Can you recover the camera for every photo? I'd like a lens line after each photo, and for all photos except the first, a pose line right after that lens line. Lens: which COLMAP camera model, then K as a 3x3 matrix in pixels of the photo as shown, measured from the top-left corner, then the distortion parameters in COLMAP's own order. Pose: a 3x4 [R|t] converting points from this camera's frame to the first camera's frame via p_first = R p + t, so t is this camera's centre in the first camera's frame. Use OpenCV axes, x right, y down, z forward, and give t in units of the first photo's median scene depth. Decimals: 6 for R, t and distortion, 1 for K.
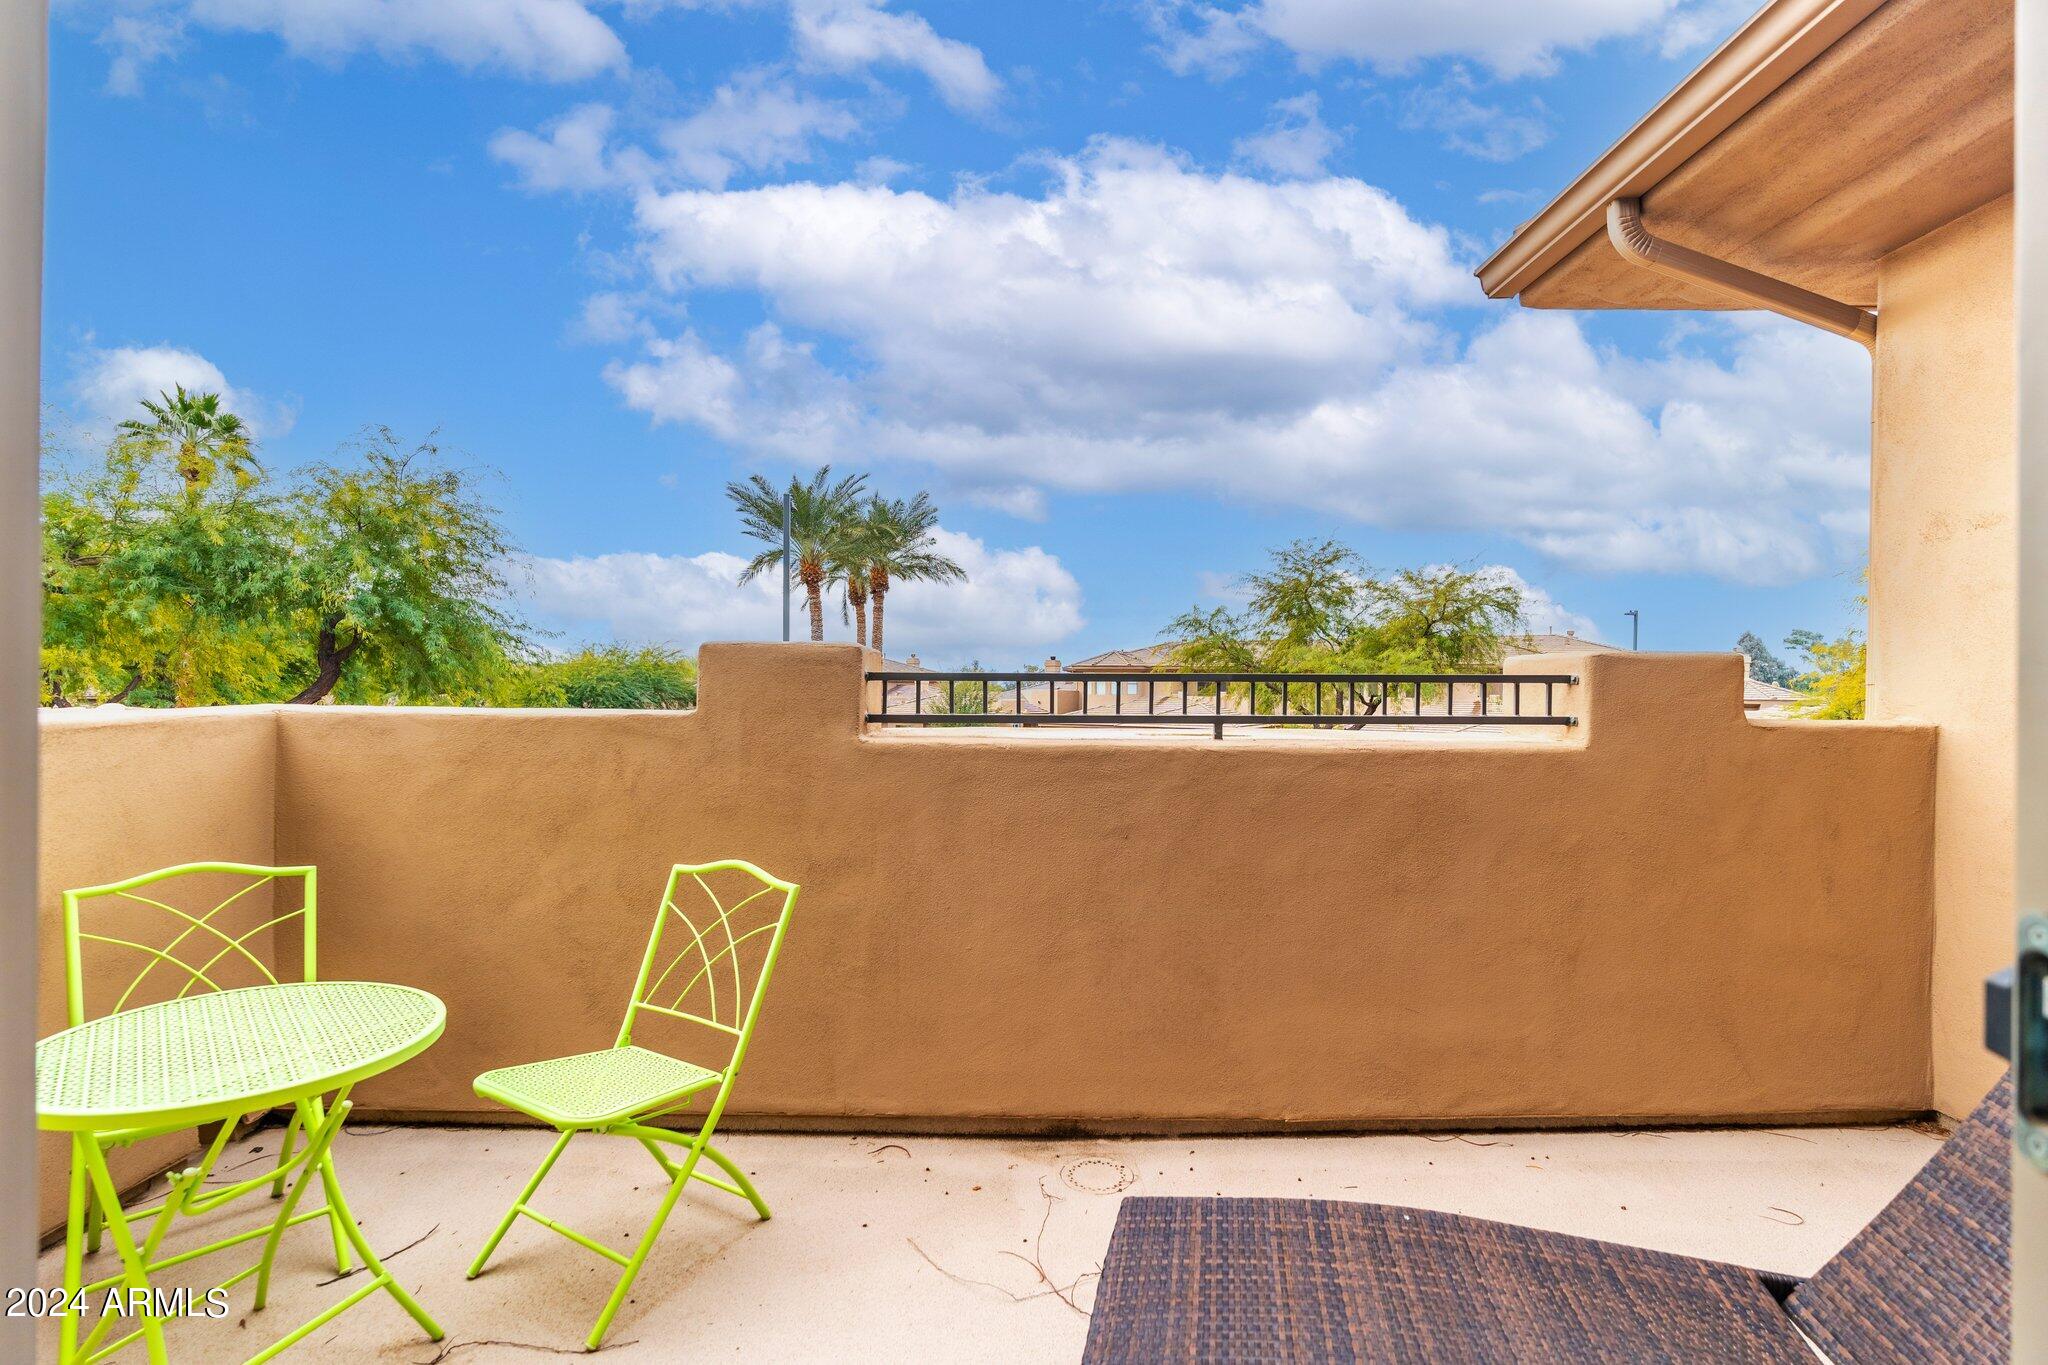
lens RADIAL K [[901.2, 0, 1023.7], [0, 901.2, 685.2], [0, 0, 1]] dist [-0.007685, 0.001371]
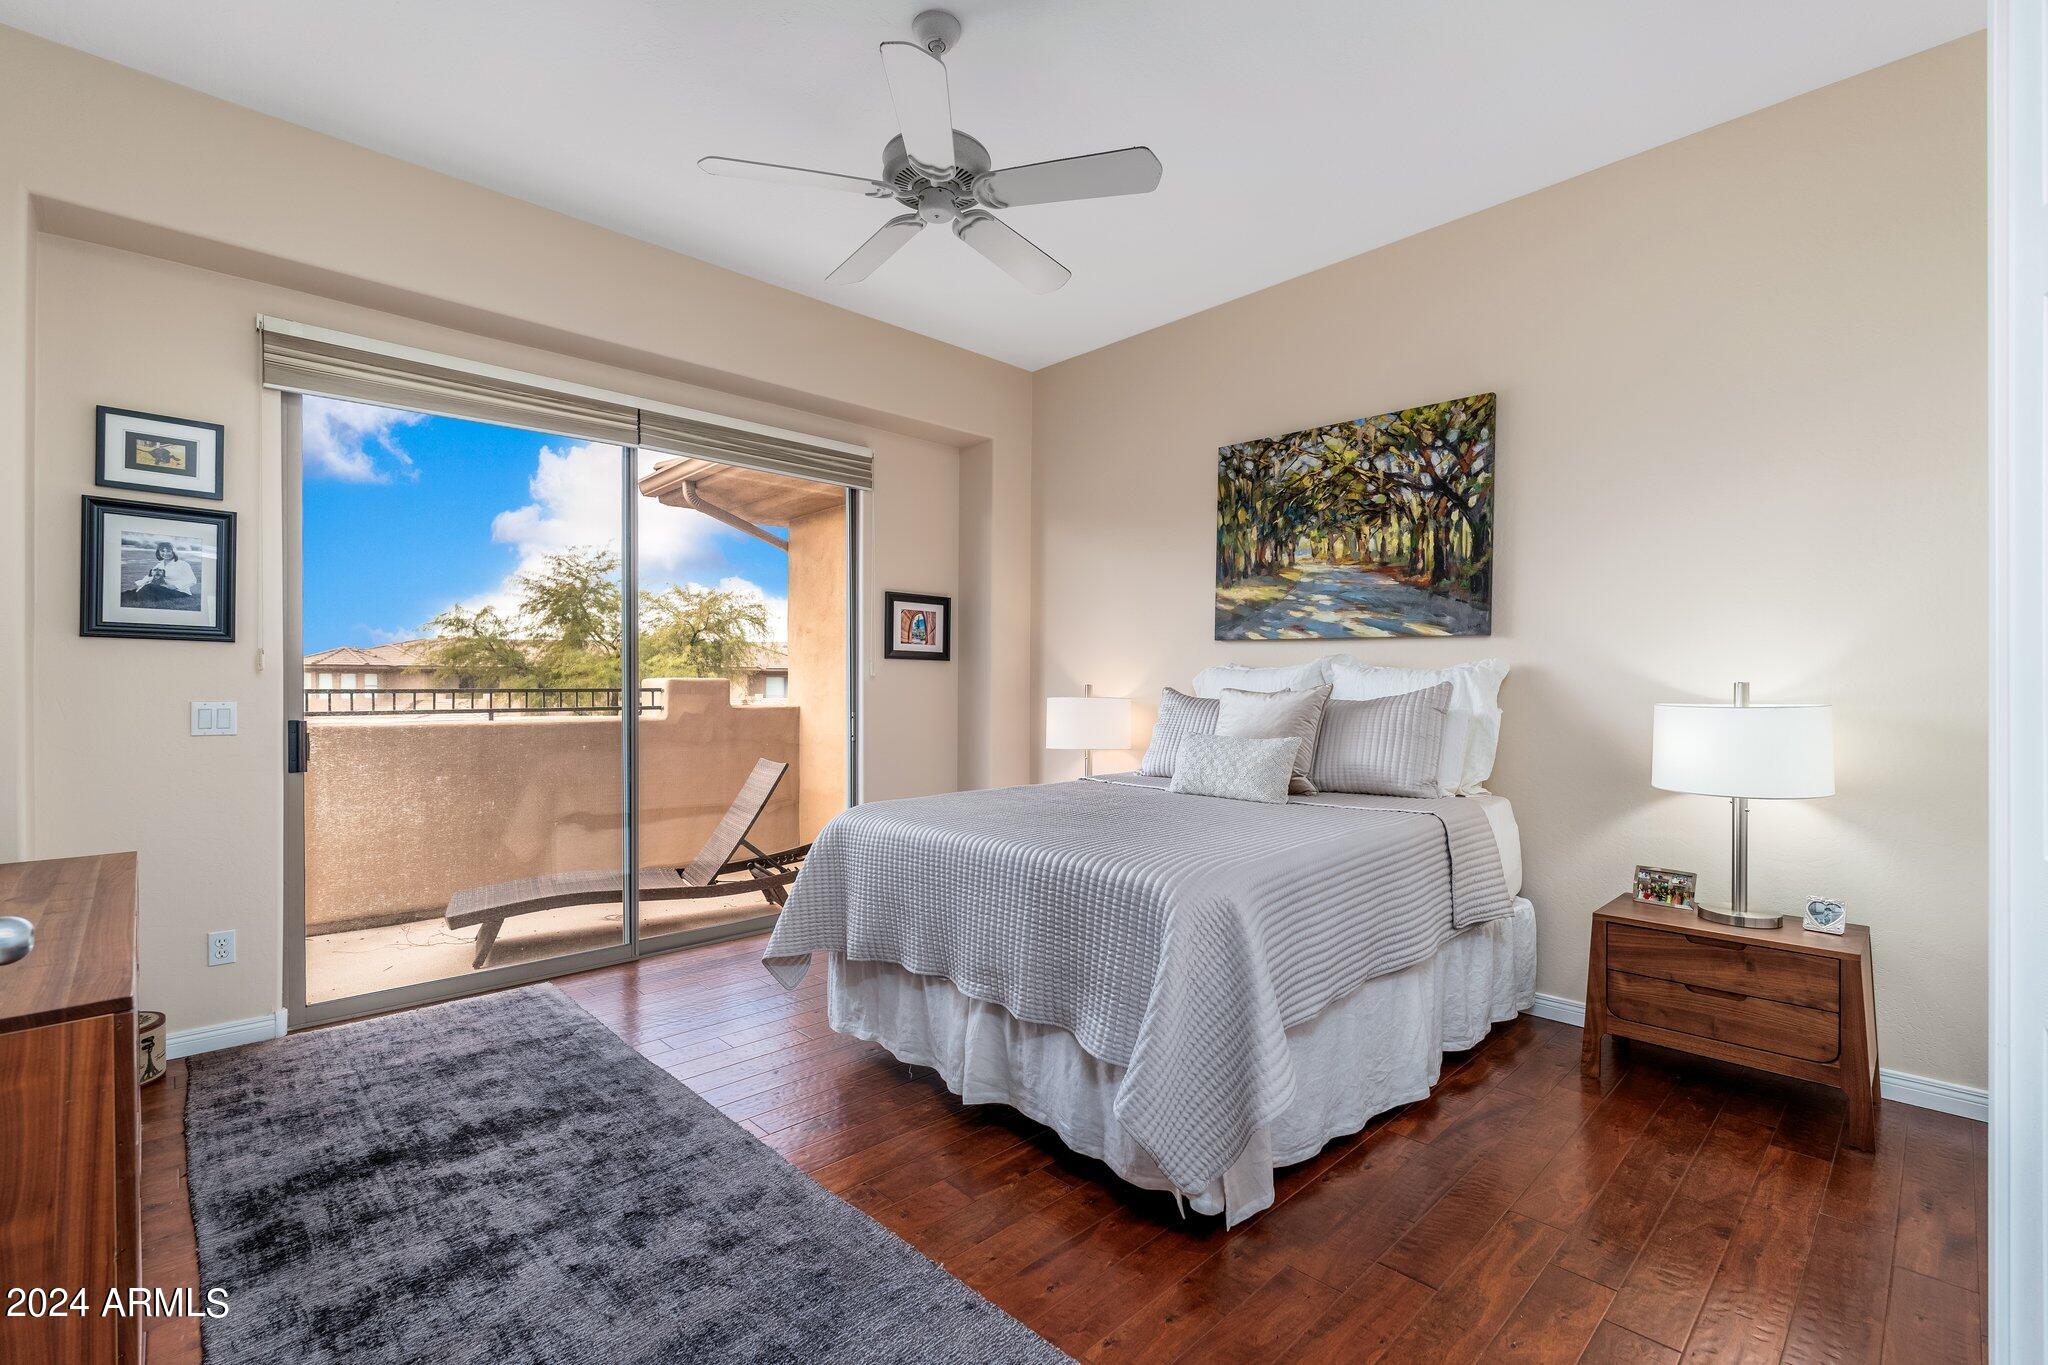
lens RADIAL K [[901.2, 0, 1027.7], [0, 901.2, 685.2], [0, 0, 1]] dist [-0.007685, 0.001371]
pose [[0.727092, -0.006067, 0.686513, -0.026358], [0.006042, 0.999979, 0.002438, -0.001620], [-0.686513, 0.002375, 0.727114, -0.116837]]
